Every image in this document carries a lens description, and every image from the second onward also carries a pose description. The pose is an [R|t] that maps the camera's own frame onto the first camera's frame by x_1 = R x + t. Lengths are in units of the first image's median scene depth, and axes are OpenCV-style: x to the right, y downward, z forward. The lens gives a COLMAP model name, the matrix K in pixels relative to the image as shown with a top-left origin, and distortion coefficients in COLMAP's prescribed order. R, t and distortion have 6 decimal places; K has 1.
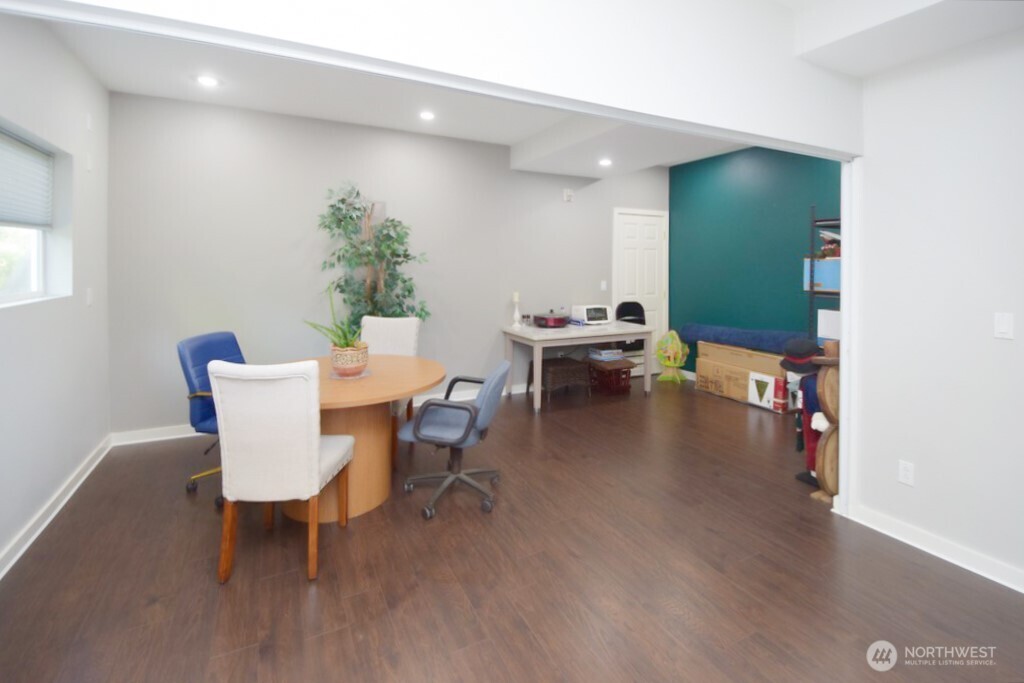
lens RADIAL K [[479.0, 0, 513.8], [0, 479.0, 325.3], [0, 0, 1]] dist [0.002454, 0.000323]
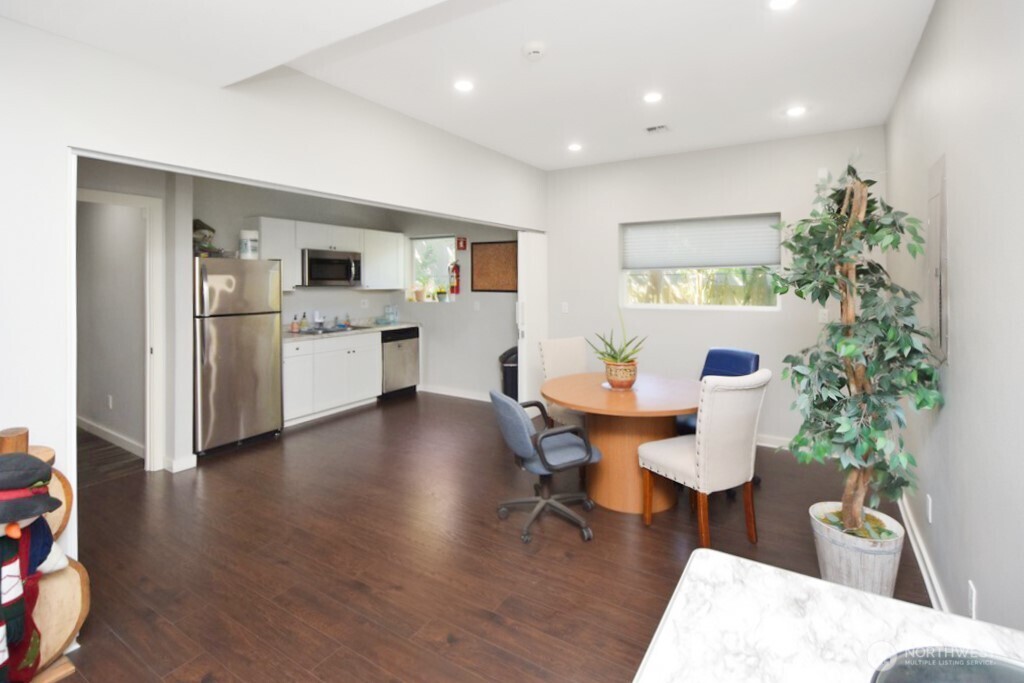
lens RADIAL K [[465.6, 0, 516.6], [0, 465.6, 338.0], [0, 0, 1]] dist [0.021168, -0.025695]
pose [[-0.865772, 0.054295, -0.497485, 0.316655], [-0.070762, 0.970827, 0.229102, -0.179542], [0.495411, 0.233553, -0.836673, 1.338057]]
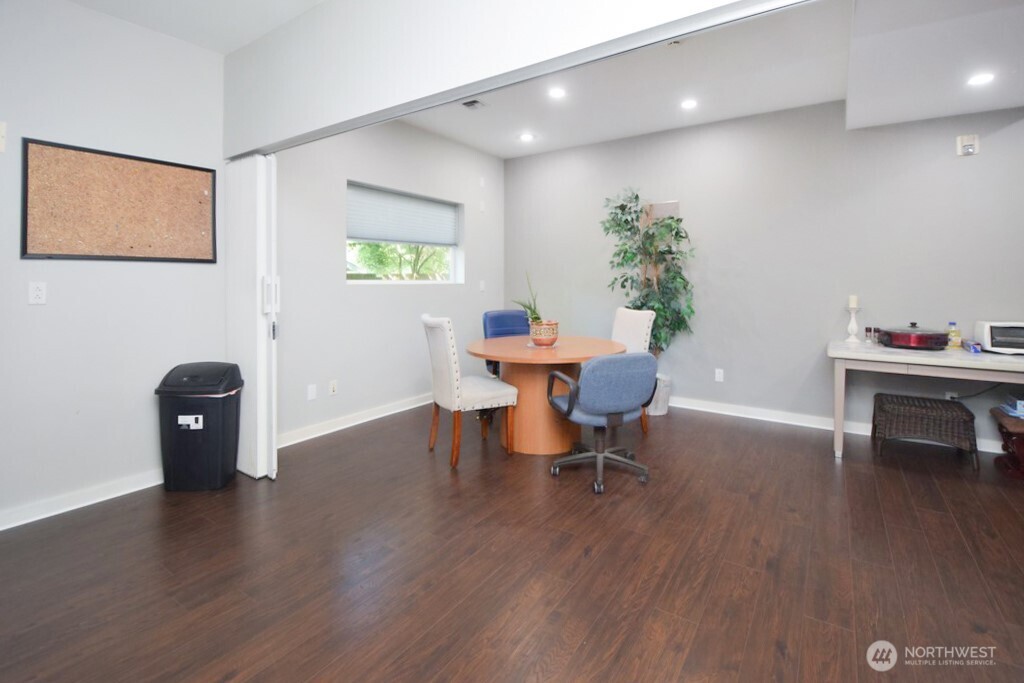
lens RADIAL K [[465.6, 0, 516.6], [0, 465.6, 338.0], [0, 0, 1]] dist [0.021168, -0.025695]
pose [[0.472677, 0.089509, -0.876678, 0.520054], [-0.112524, 0.992815, 0.040697, 0.033296], [0.874022, 0.079411, 0.479353, 0.269794]]
